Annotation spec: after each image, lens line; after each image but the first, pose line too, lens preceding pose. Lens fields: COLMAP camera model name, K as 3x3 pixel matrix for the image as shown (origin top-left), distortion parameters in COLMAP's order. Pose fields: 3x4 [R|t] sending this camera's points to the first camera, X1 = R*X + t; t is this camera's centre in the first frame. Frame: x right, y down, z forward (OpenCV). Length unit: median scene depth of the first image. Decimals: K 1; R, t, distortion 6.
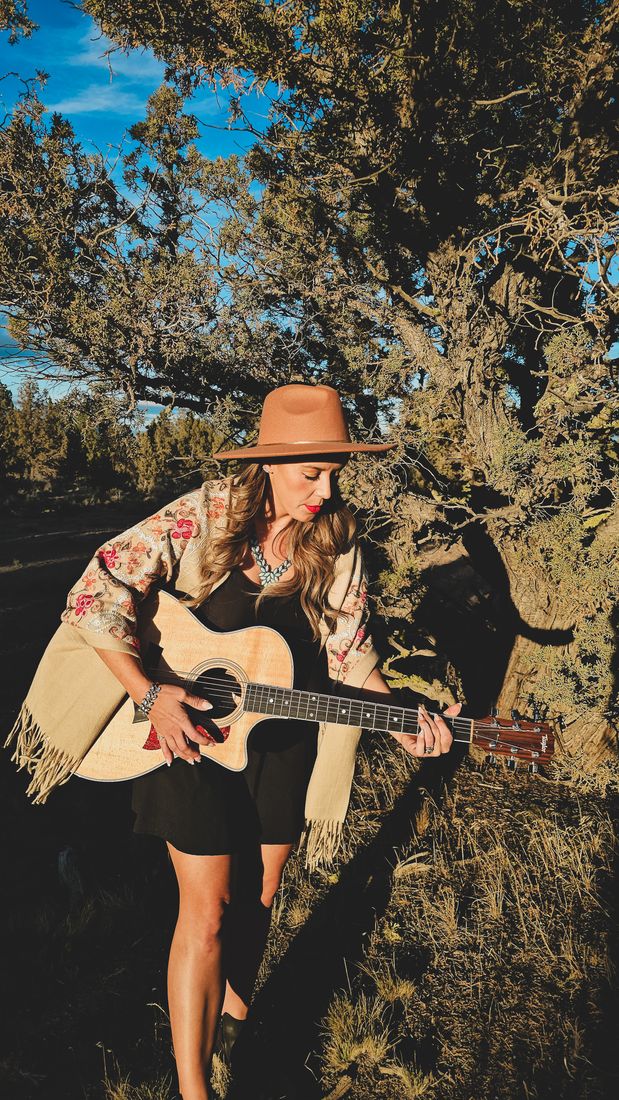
lens RADIAL K [[885.1, 0, 313.1], [0, 885.1, 551.2], [0, 0, 1]] dist [0.041314, -0.012923]
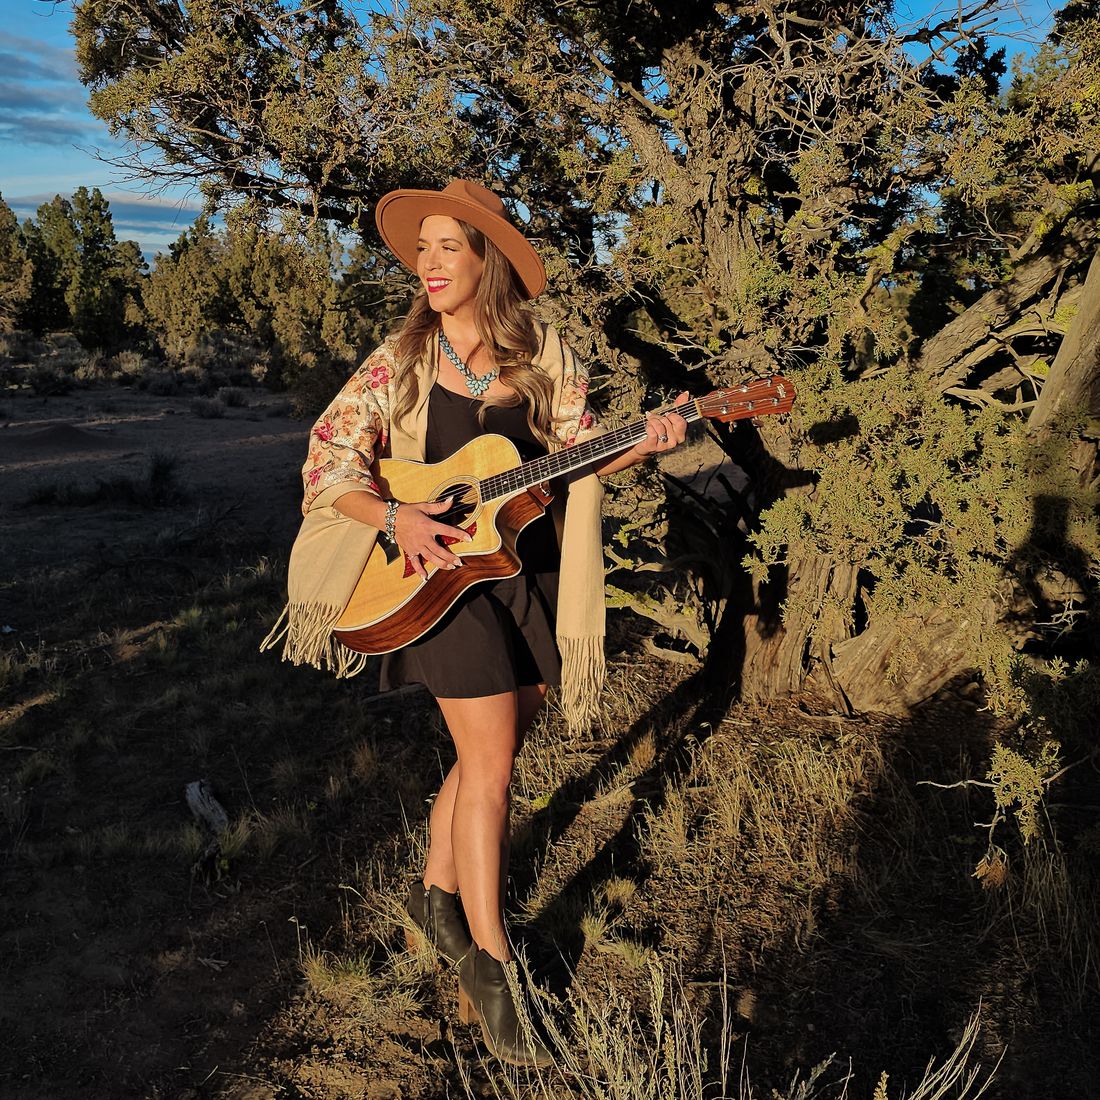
lens RADIAL K [[1961.6, 0, 549.5], [0, 1961.6, 548.3], [0, 0, 1]] dist [0.094238, 0.000000]
pose [[0.997586, 0.013069, 0.068201, -0.096448], [-0.013514, 0.999890, 0.006065, 0.126585], [-0.068114, -0.006972, 0.997653, -0.829698]]
